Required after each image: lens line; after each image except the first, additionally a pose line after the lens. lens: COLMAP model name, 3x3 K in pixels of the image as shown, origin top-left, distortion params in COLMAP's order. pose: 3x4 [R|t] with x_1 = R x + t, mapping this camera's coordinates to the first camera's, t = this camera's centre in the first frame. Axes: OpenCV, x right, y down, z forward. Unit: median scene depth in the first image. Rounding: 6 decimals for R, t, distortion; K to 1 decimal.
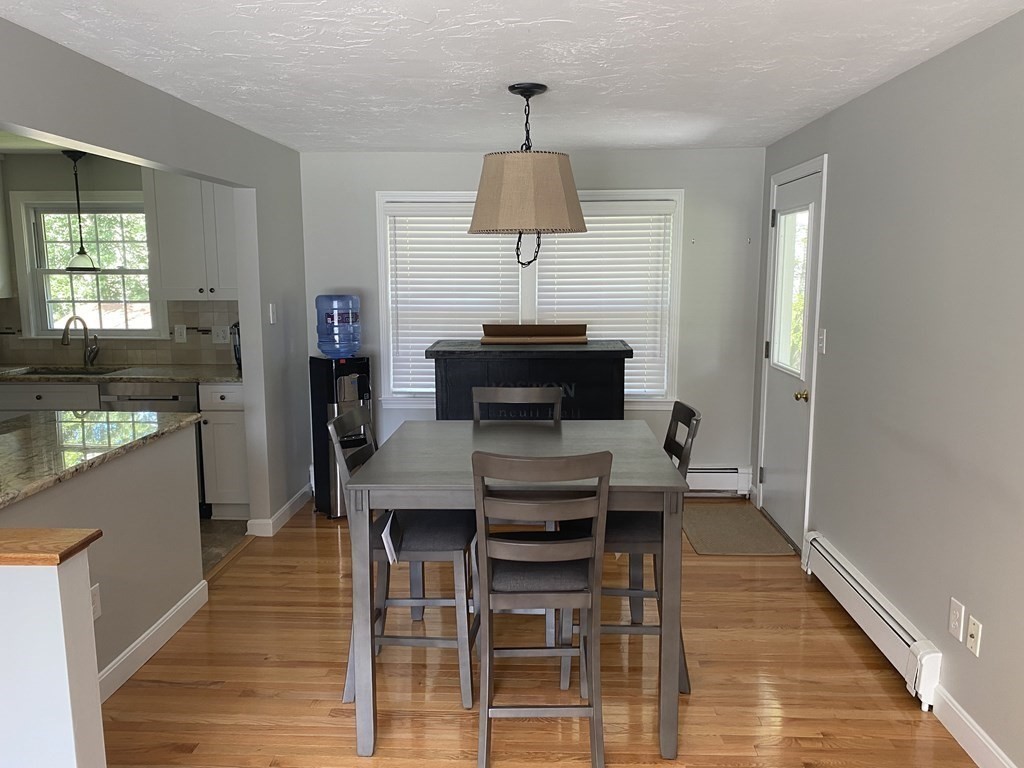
lens RADIAL K [[781.4, 0, 512.1], [0, 781.4, 381.4], [0, 0, 1]] dist [0.005748, -0.000392]
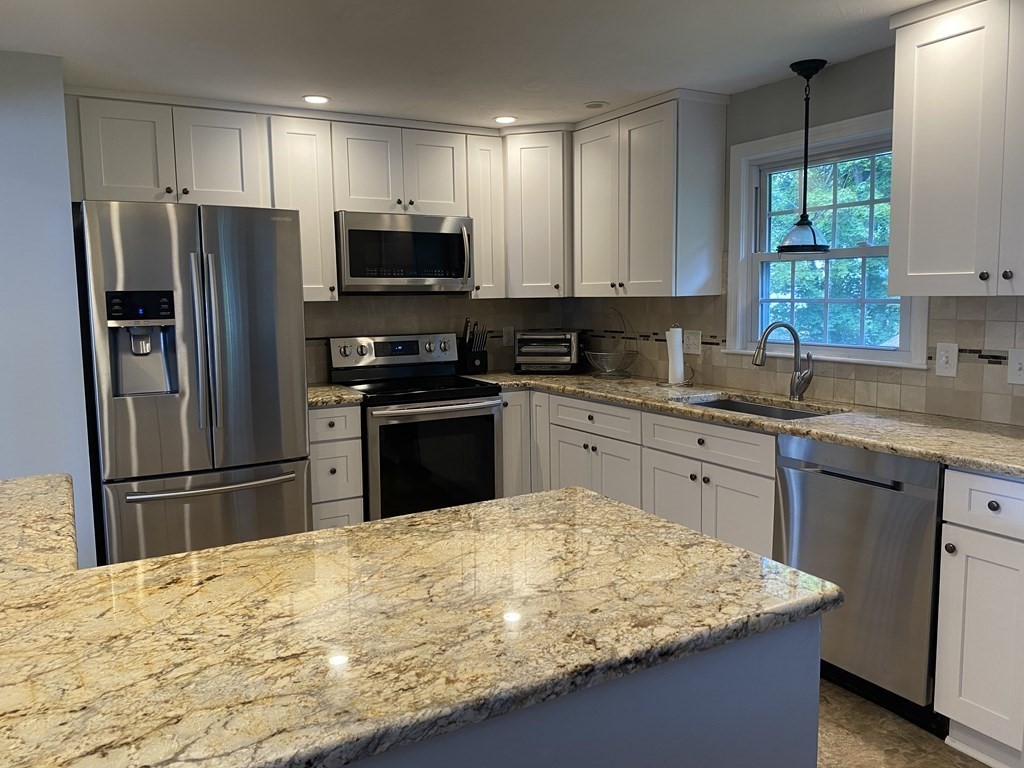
lens RADIAL K [[781.4, 0, 513.3], [0, 781.4, 376.4], [0, 0, 1]] dist [0.005748, -0.000392]
pose [[0.535344, 0.085779, -0.840267, -0.128337], [-0.108435, 0.993577, 0.032344, -0.034818], [0.837645, 0.073799, 0.541207, 0.459230]]
